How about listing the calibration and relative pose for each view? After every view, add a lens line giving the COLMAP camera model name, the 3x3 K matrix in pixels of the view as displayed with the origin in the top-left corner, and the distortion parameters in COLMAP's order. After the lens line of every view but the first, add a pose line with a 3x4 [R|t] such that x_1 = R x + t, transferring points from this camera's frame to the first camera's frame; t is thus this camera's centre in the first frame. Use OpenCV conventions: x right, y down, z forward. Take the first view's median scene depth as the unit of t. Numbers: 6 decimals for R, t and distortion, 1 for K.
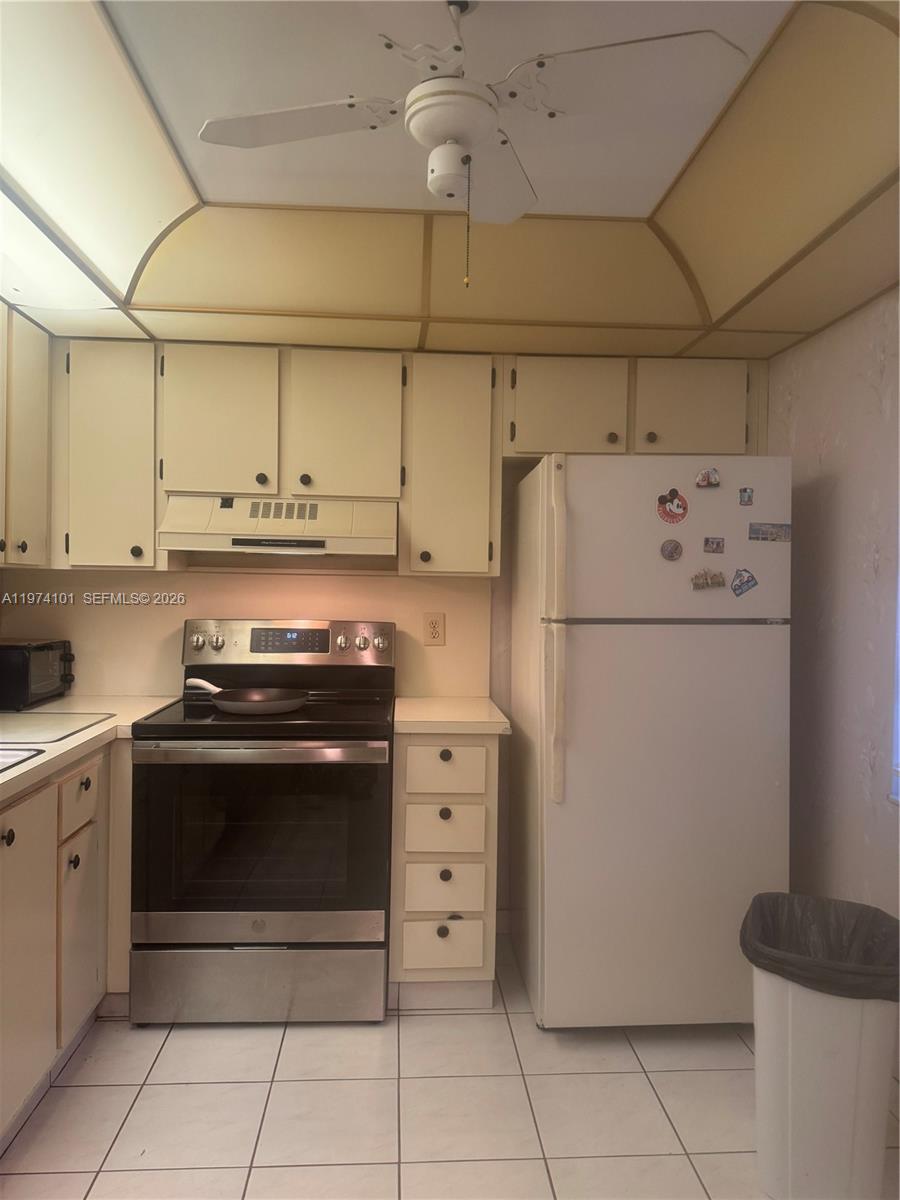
lens RADIAL K [[855.2, 0, 456.0], [0, 855.2, 609.1], [0, 0, 1]] dist [0.070343, -0.088262]
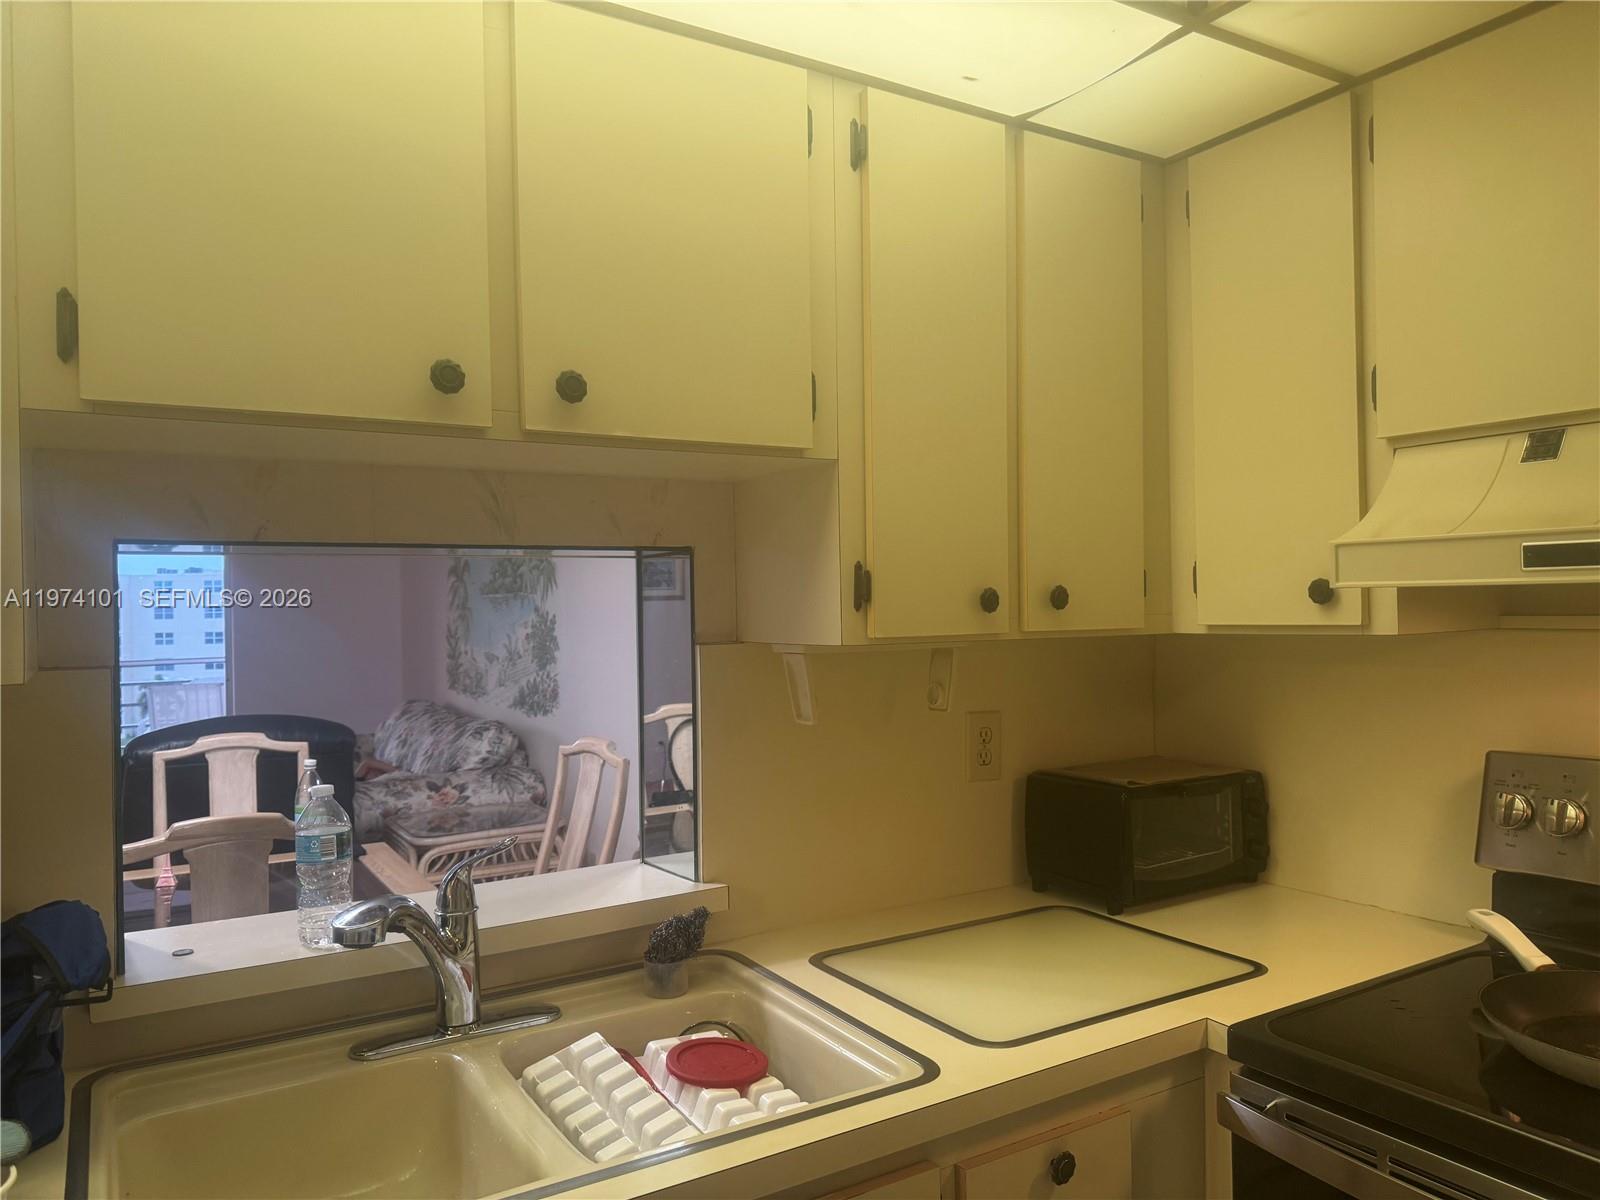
lens RADIAL K [[1140.2, 0, 799.3], [0, 1140.2, 610.0], [0, 0, 1]] dist [0.070343, -0.088262]
pose [[0.477617, -0.023704, -0.878248, 0.007623], [0.002653, 0.999670, -0.025538, -0.045161], [0.878564, 0.009867, 0.477522, 0.516062]]
